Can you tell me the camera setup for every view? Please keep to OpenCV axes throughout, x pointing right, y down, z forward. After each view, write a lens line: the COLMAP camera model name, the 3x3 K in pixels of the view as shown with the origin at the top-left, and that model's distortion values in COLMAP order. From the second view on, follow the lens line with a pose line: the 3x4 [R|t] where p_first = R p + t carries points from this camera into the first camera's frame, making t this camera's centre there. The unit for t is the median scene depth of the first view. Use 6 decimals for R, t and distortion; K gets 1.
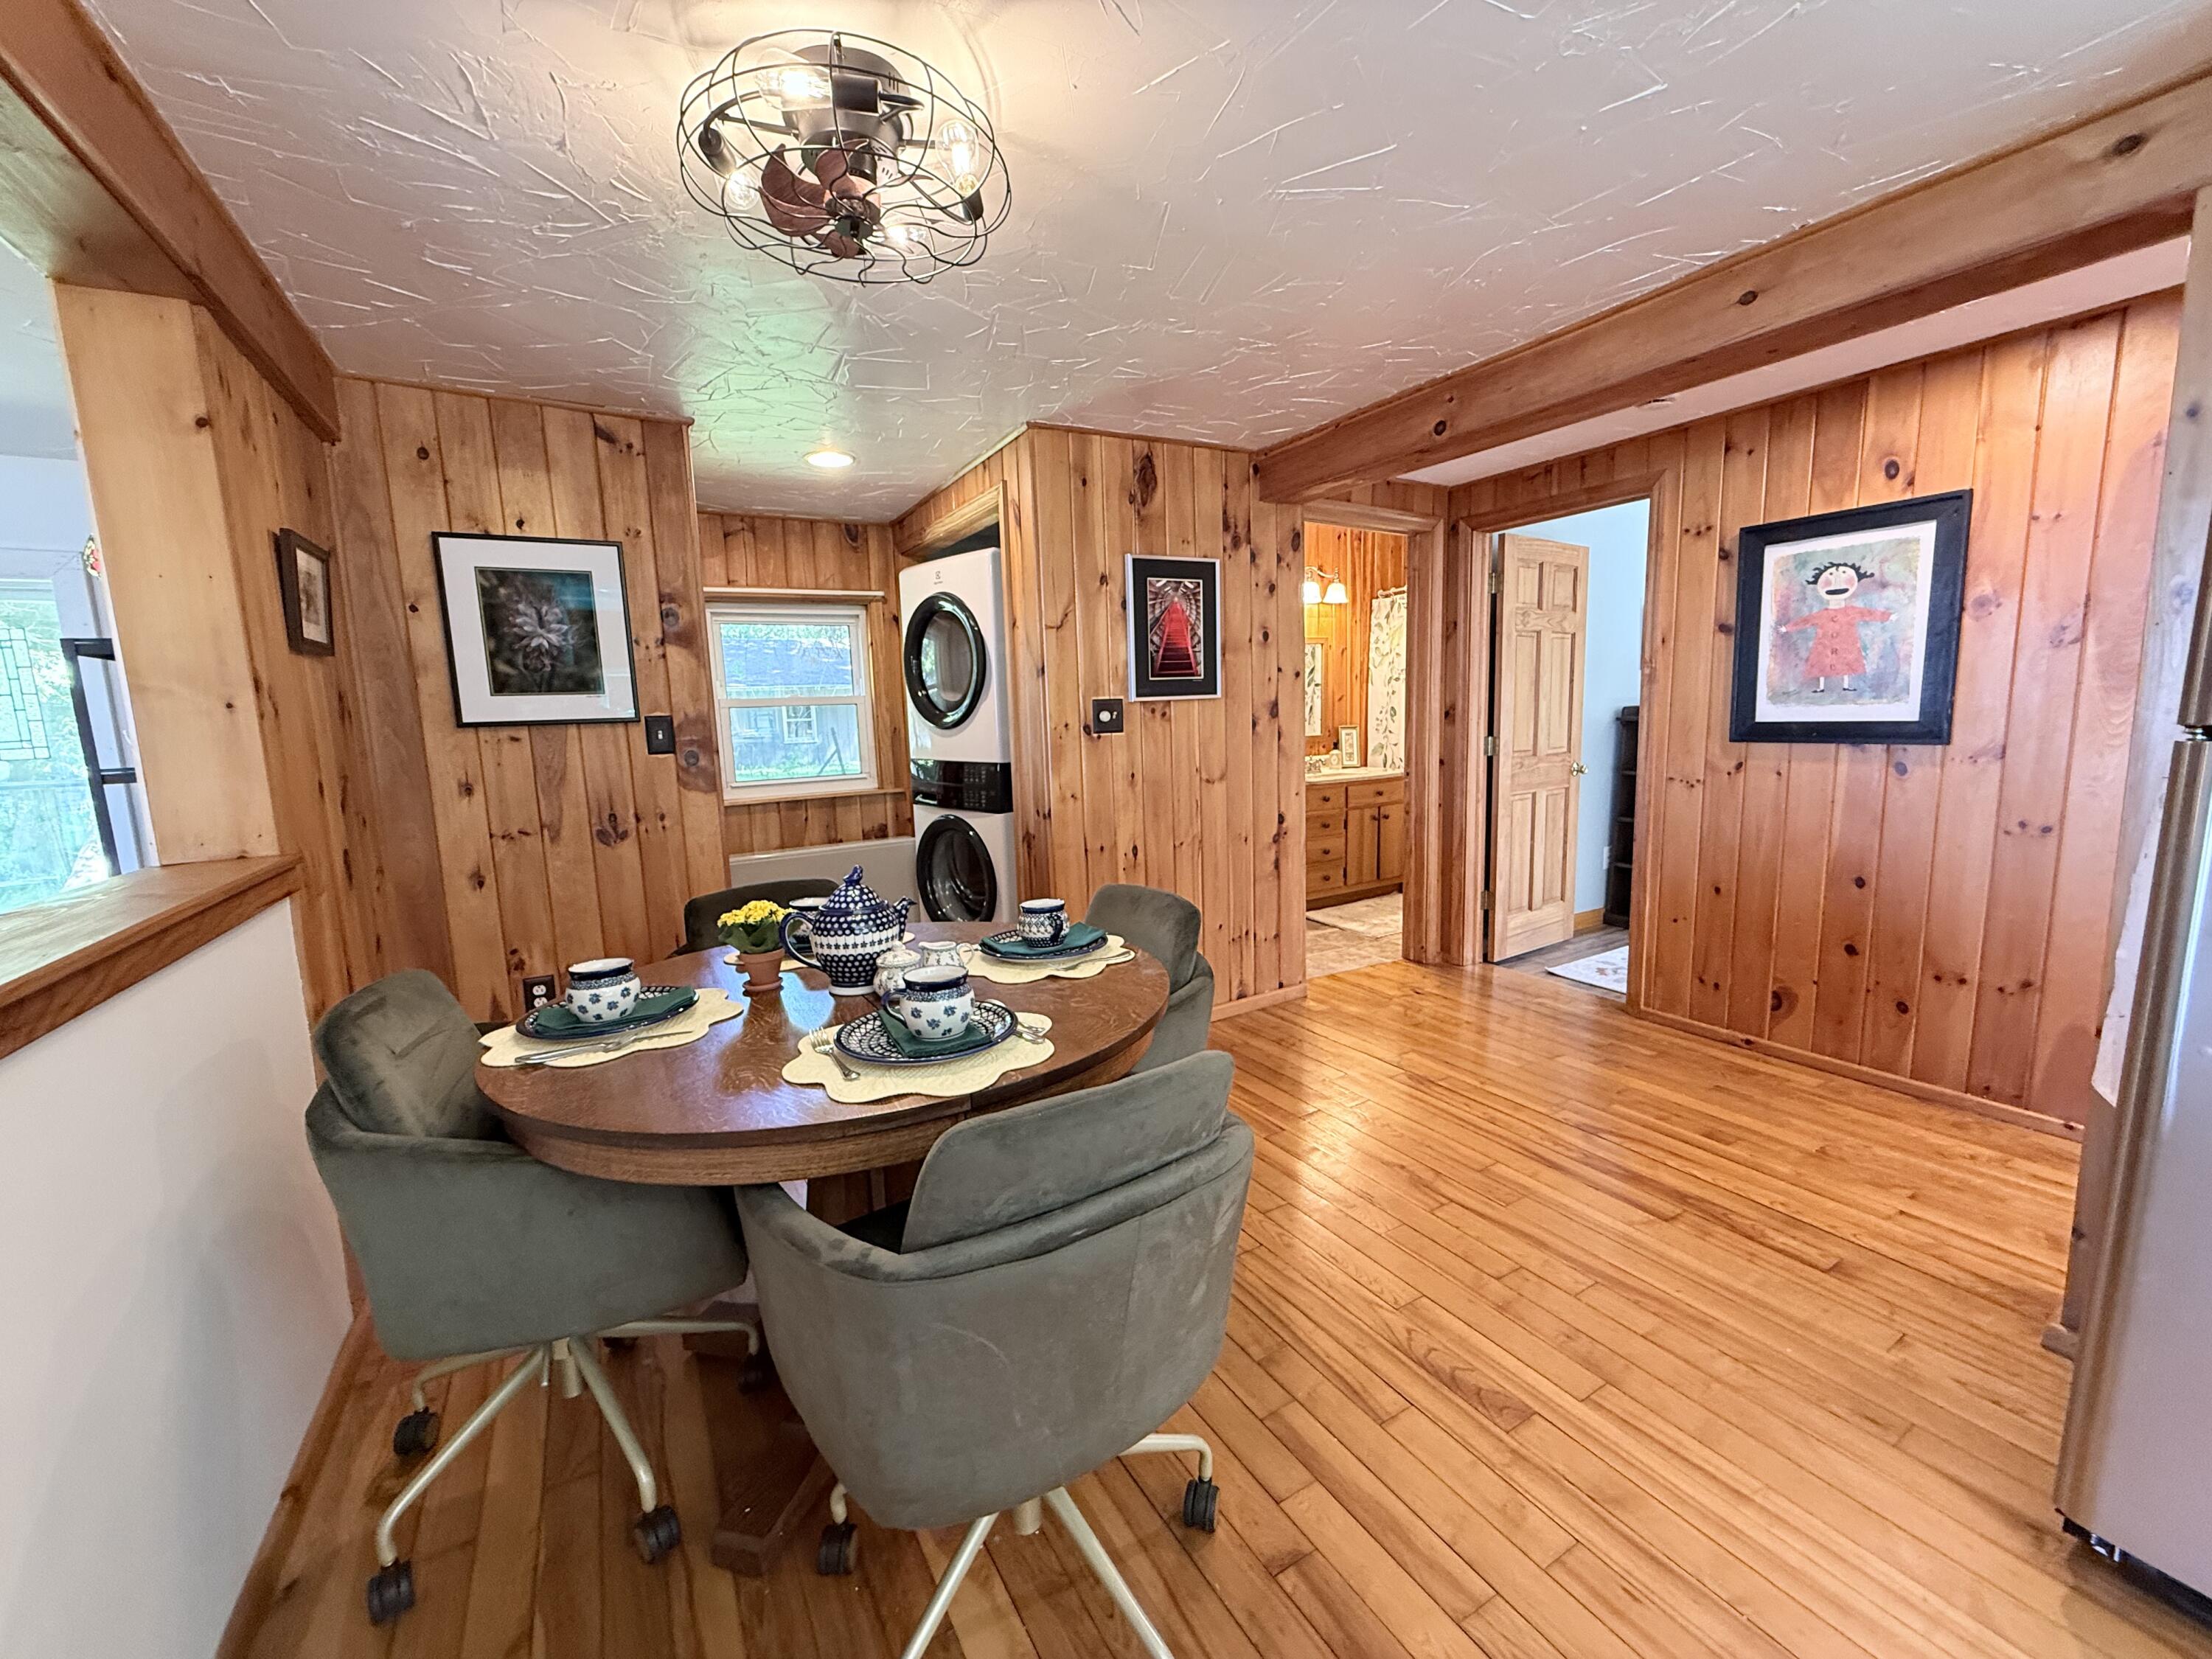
lens RADIAL K [[882.0, 0, 1112.1], [0, 882.0, 837.5], [0, 0, 1]] dist [0.000215, 0.000067]
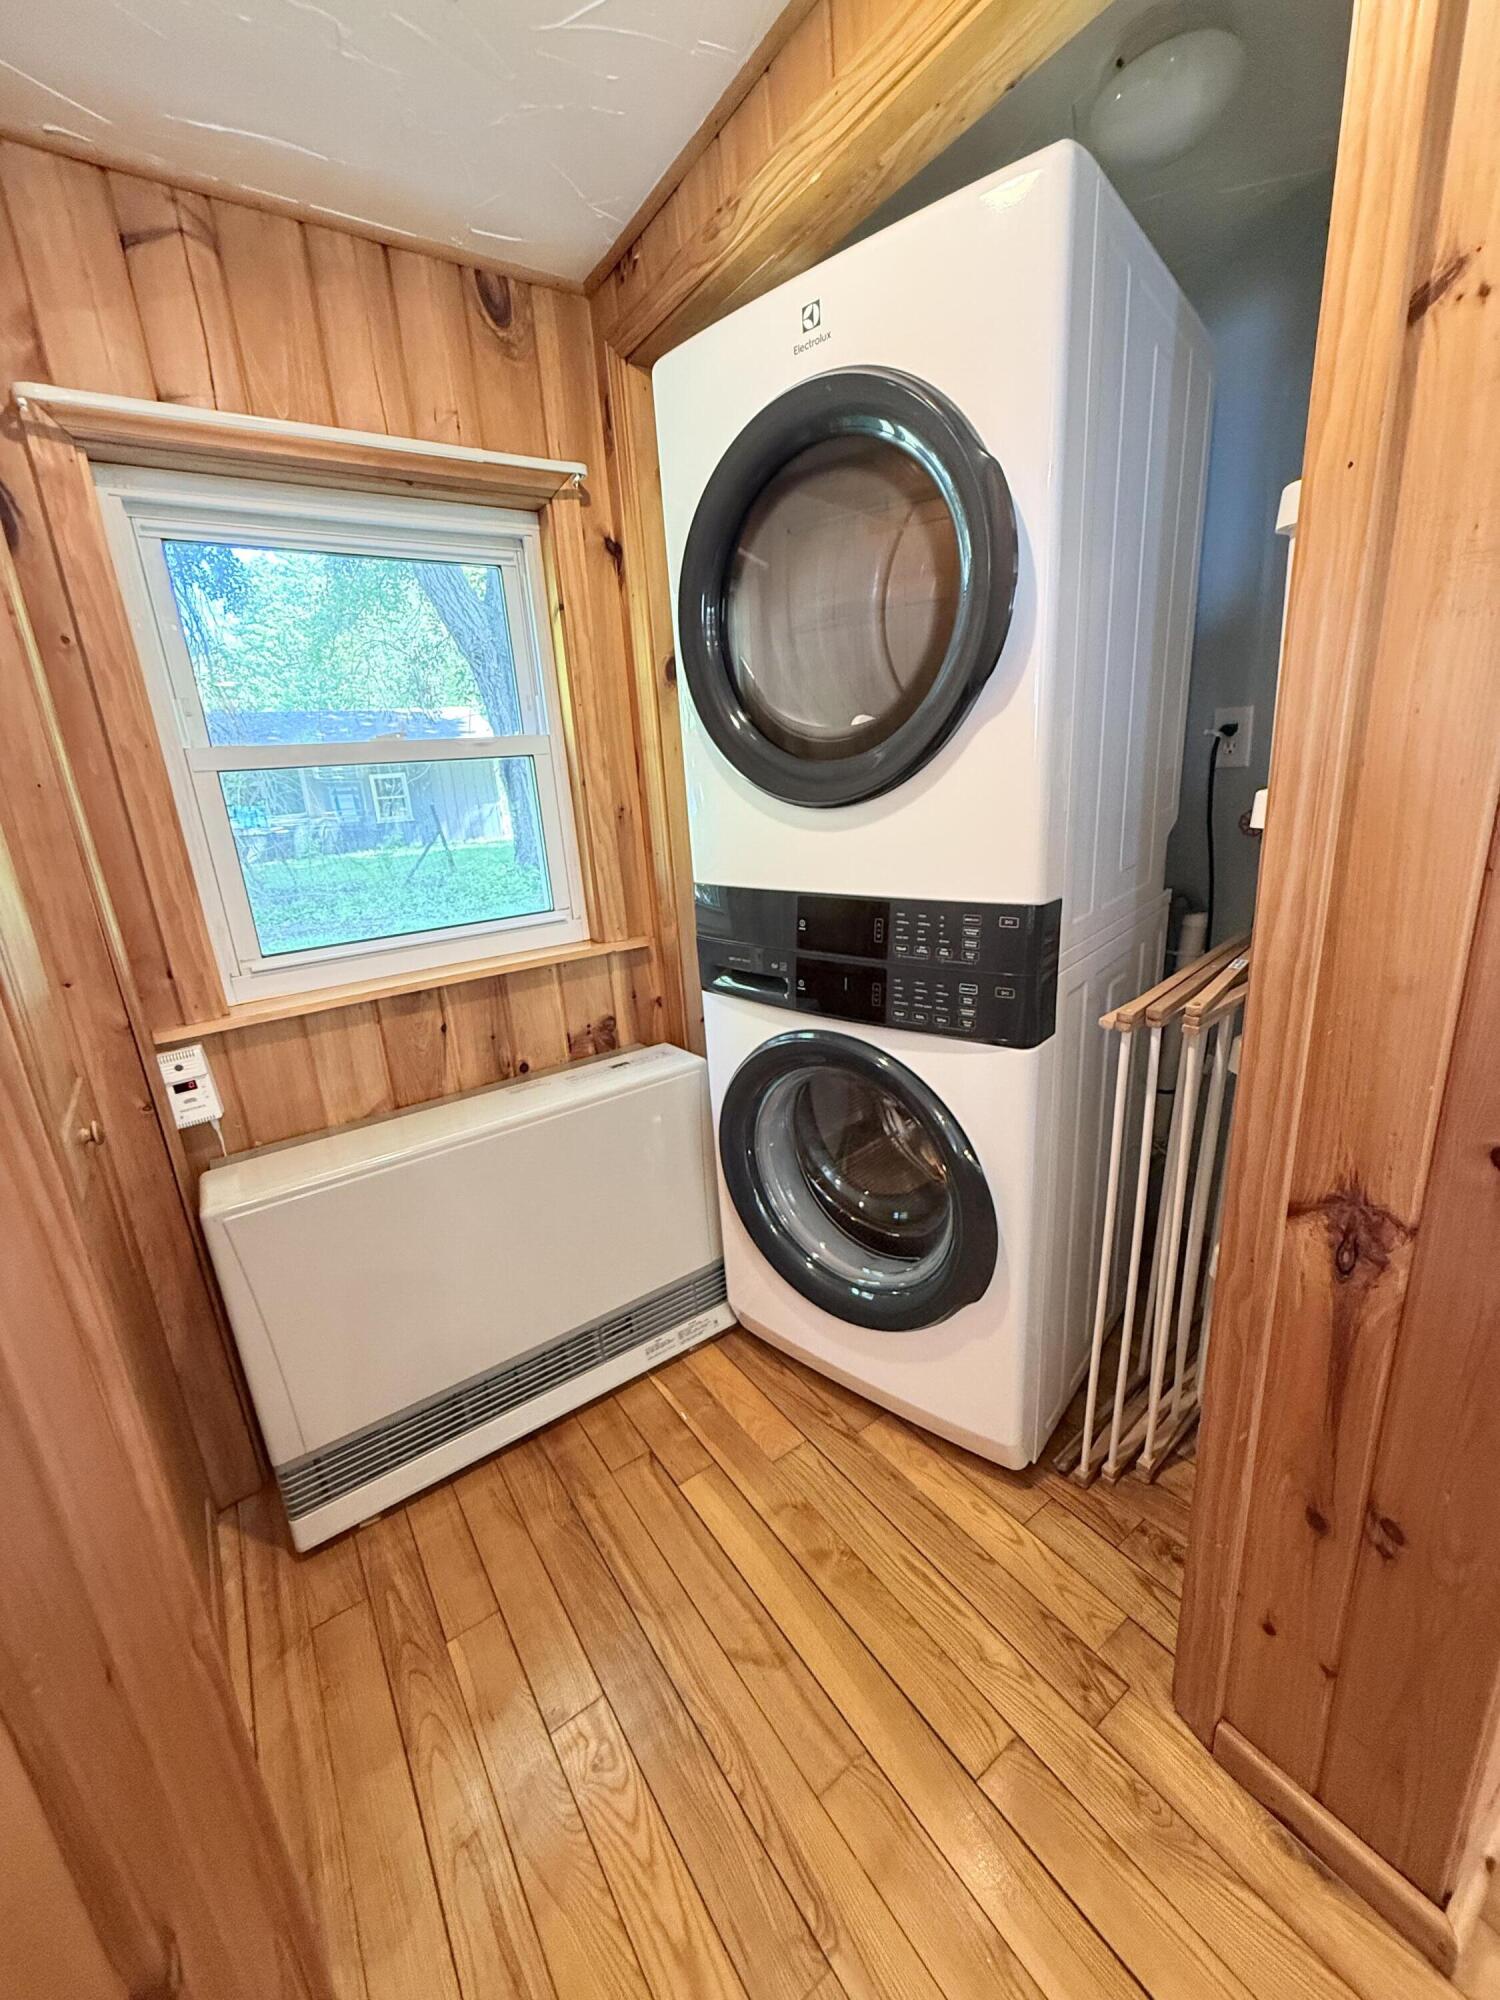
lens RADIAL K [[797.5, 0, 740.4], [0, 797.5, 993.8], [0, 0, 1]] dist [0.000215, 0.000067]
pose [[0.997045, -0.054098, 0.054536, -0.230336], [0.046958, 0.991092, 0.124622, -0.084461], [-0.060792, -0.121693, 0.990704, 0.629810]]
